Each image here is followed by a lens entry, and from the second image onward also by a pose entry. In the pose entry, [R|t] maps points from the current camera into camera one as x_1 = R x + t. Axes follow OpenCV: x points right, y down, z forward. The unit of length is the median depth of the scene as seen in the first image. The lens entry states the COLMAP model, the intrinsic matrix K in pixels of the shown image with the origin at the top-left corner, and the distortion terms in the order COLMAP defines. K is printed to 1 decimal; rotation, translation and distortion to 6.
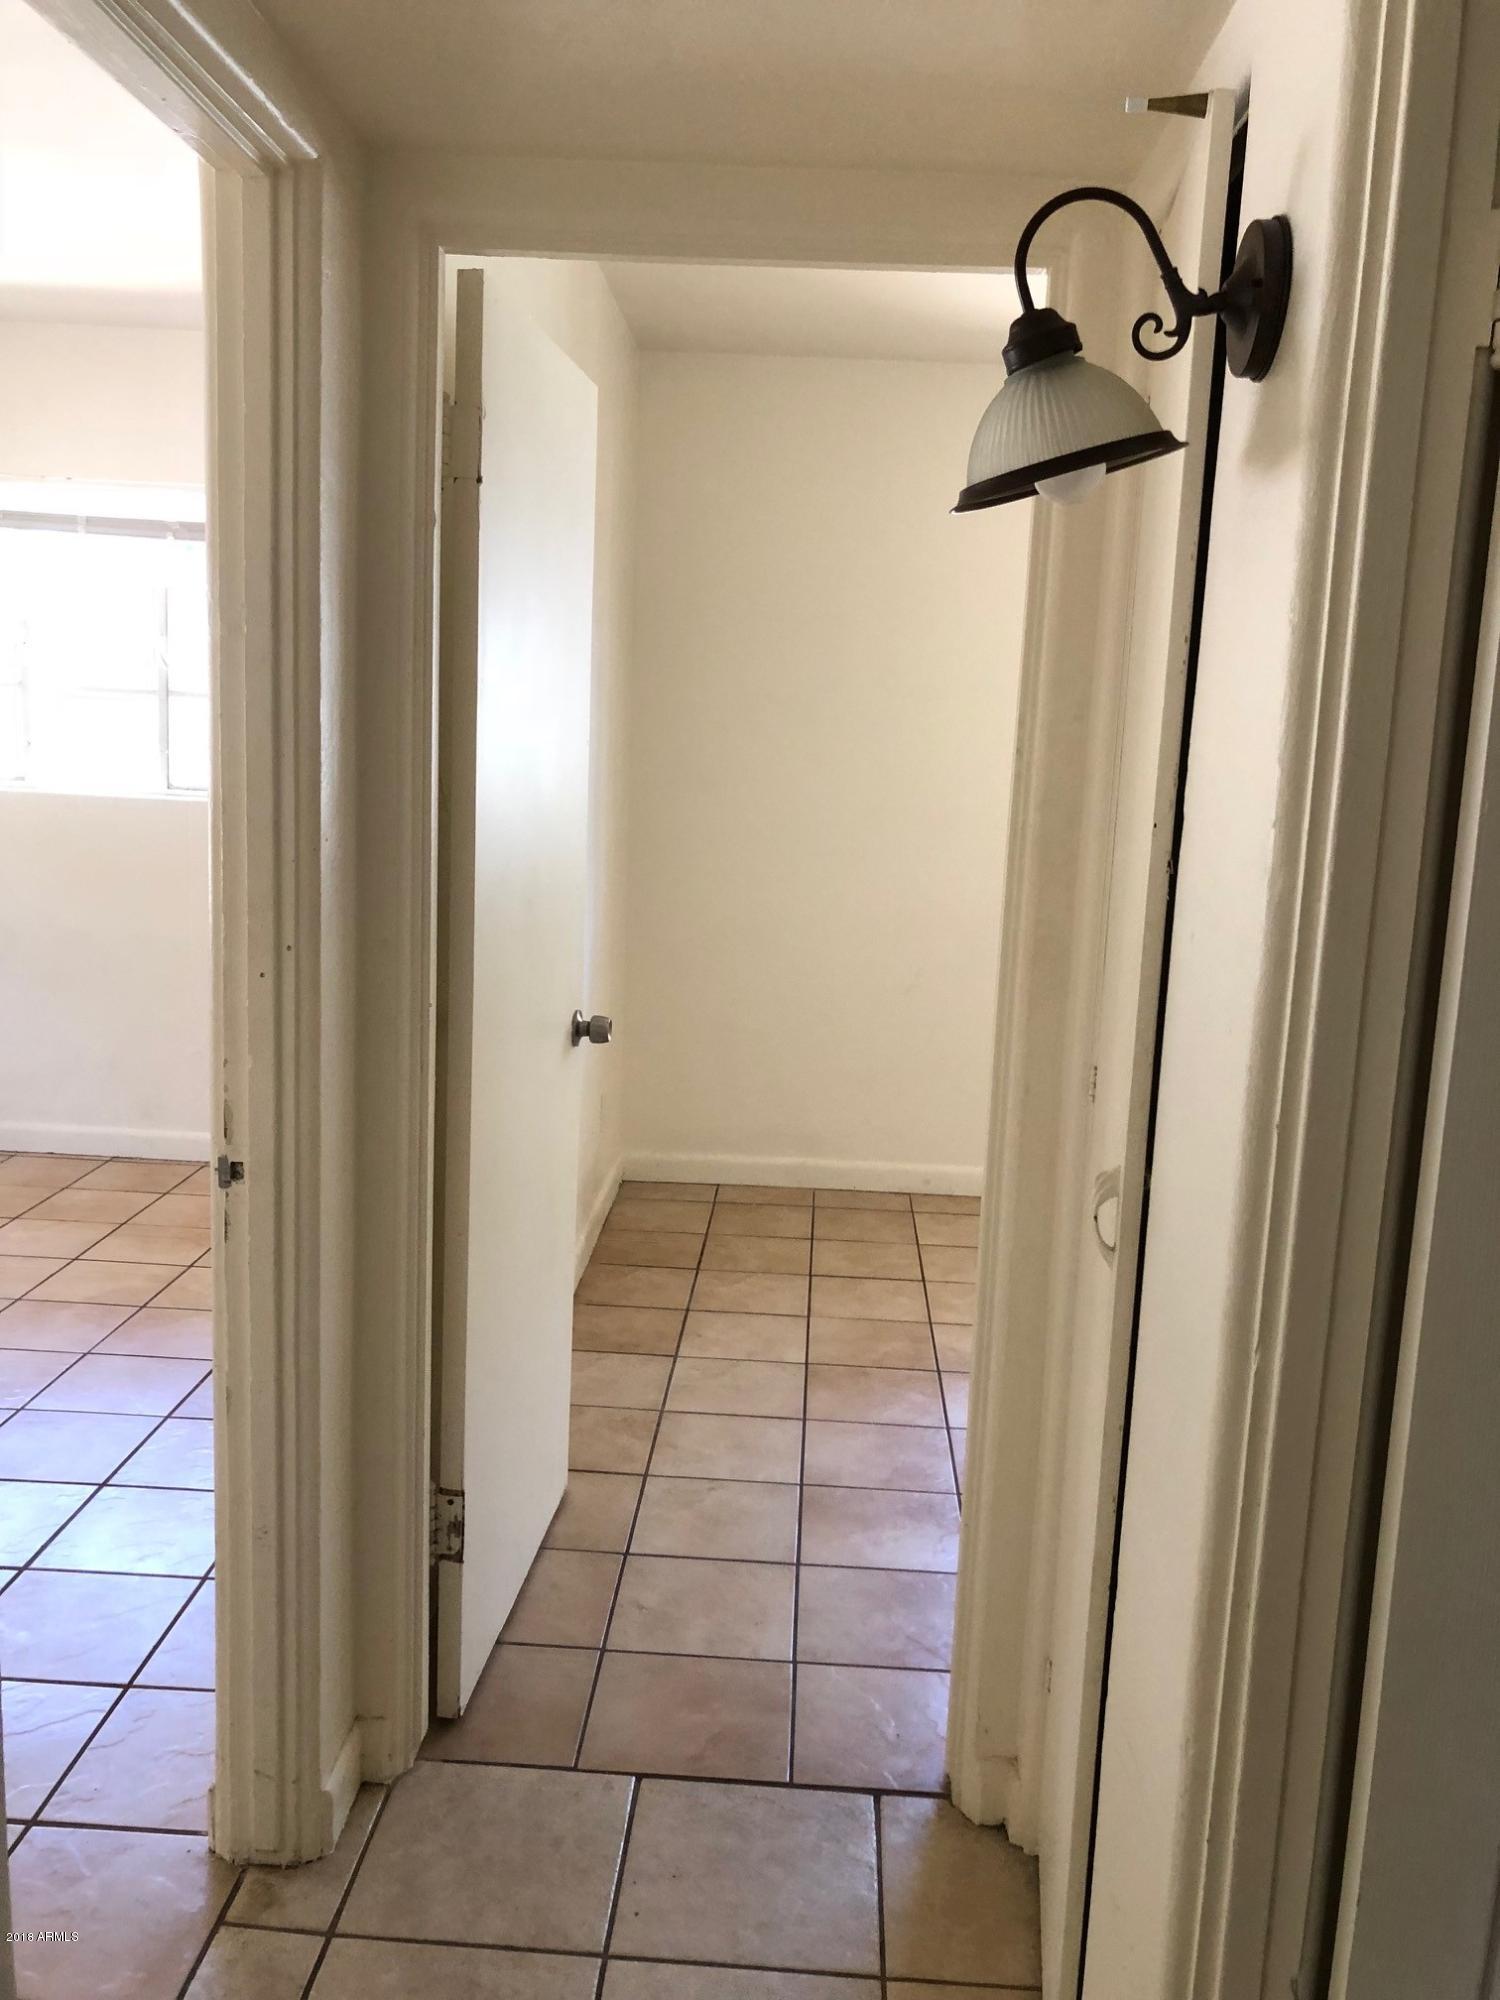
lens RADIAL K [[1637.7, 0, 755.2], [0, 1637.7, 997.8], [0, 0, 1]] dist [0.035204, -0.022989]
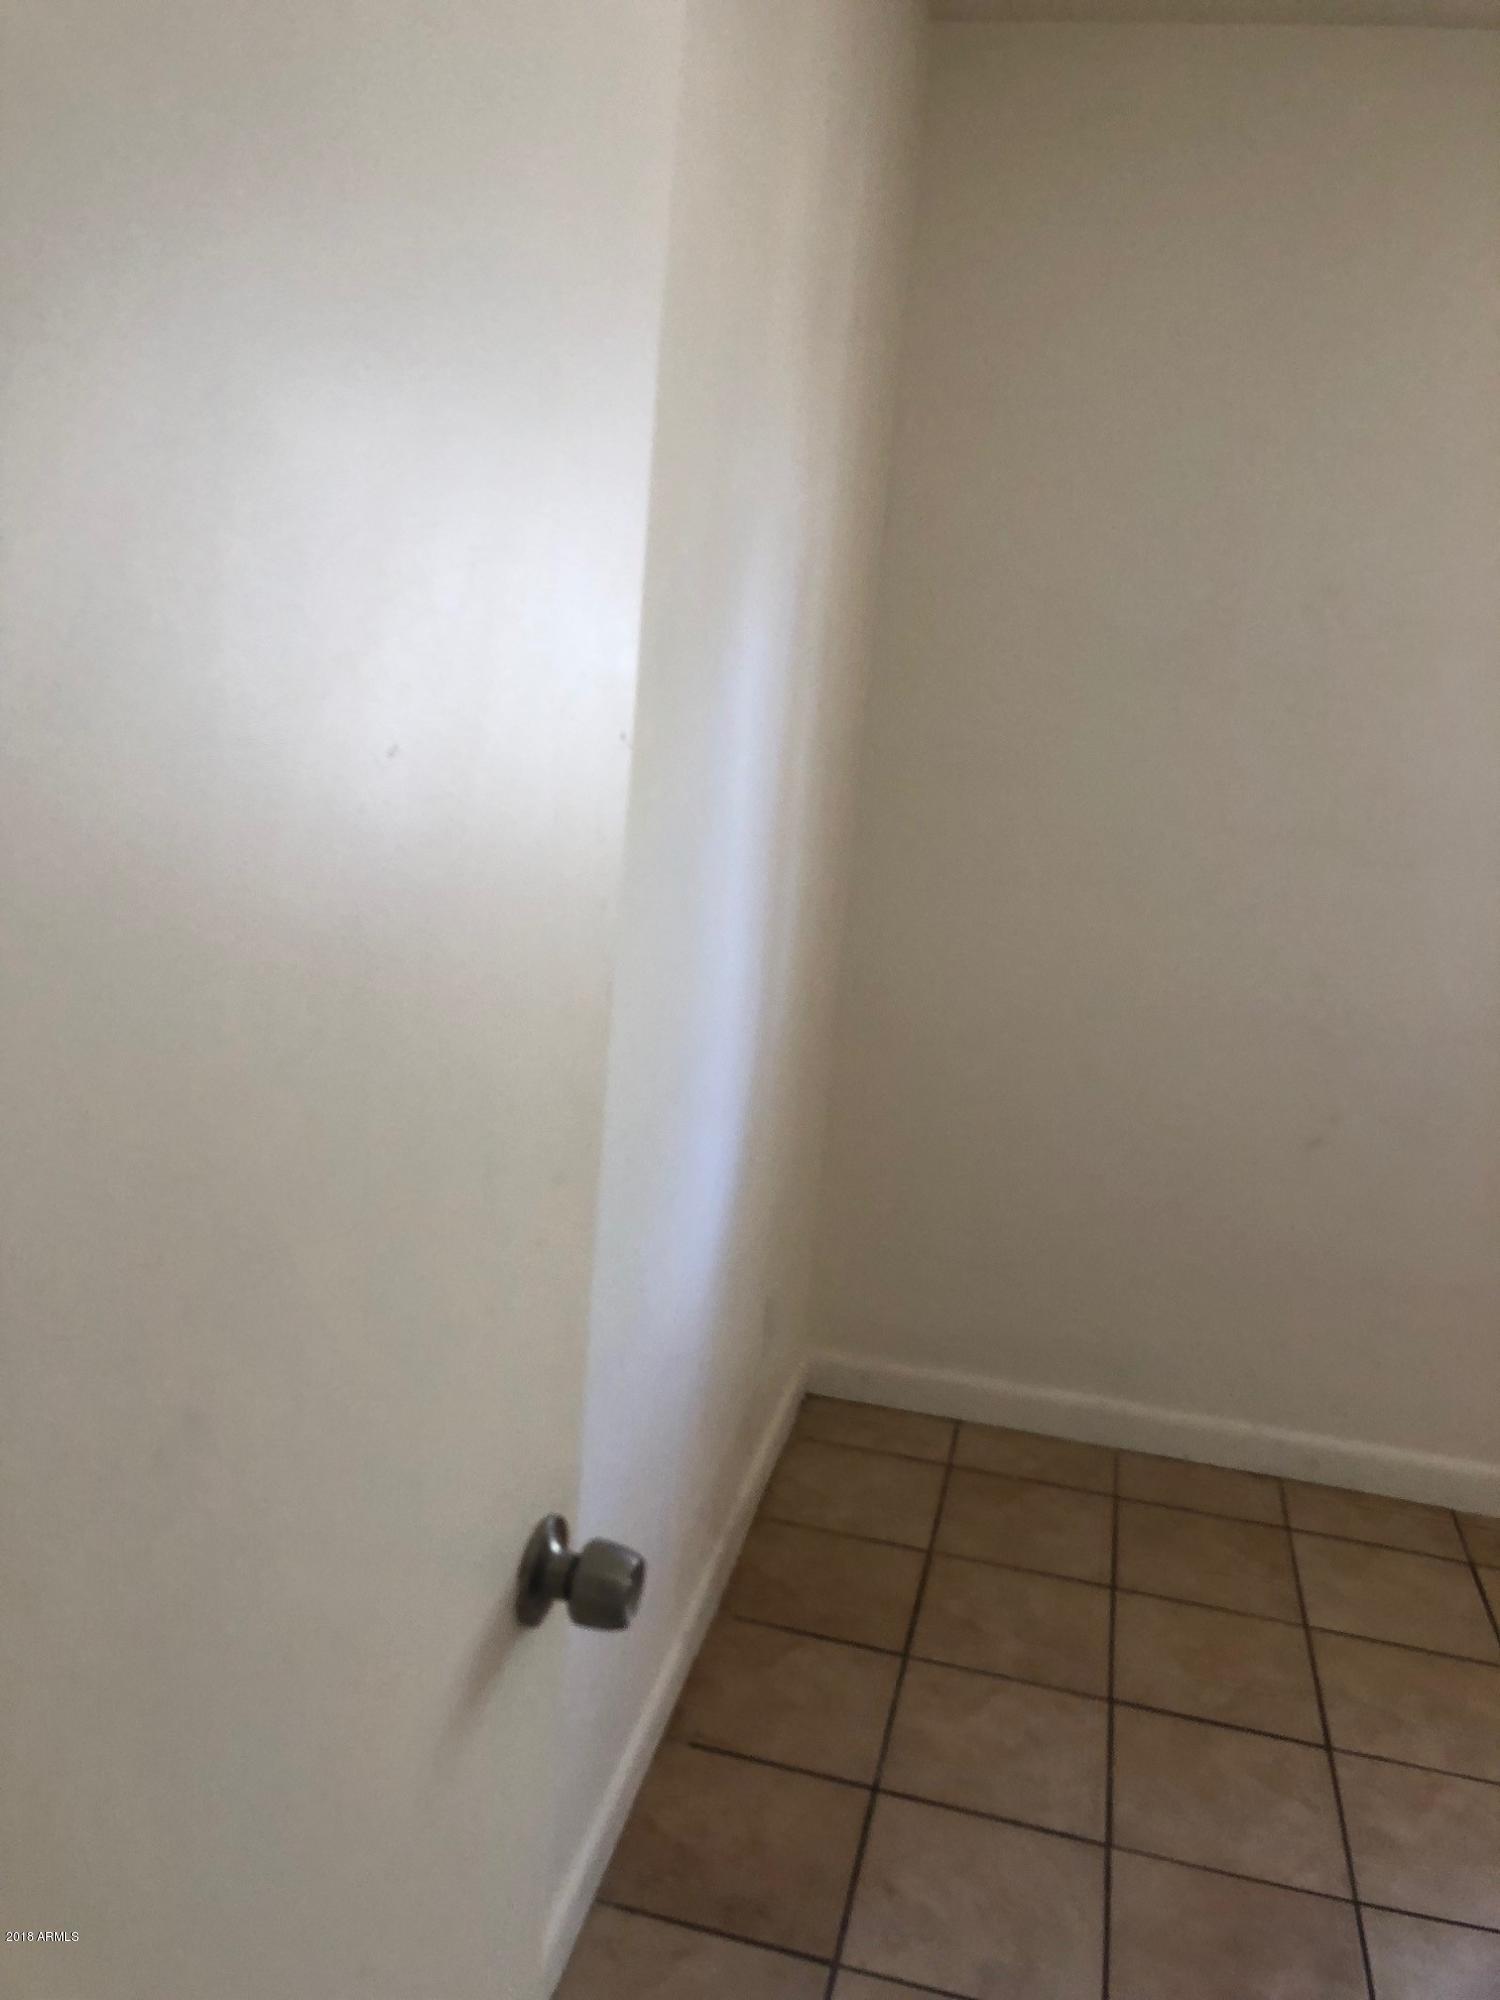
lens RADIAL K [[1637.7, 0, 744.8], [0, 1637.7, 1004.5], [0, 0, 1]] dist [0.035204, -0.022989]
pose [[0.982714, 0.077638, -0.168062, -0.011286], [-0.070495, 0.996353, 0.048073, -0.075503], [0.171181, -0.035395, 0.984604, 0.425186]]
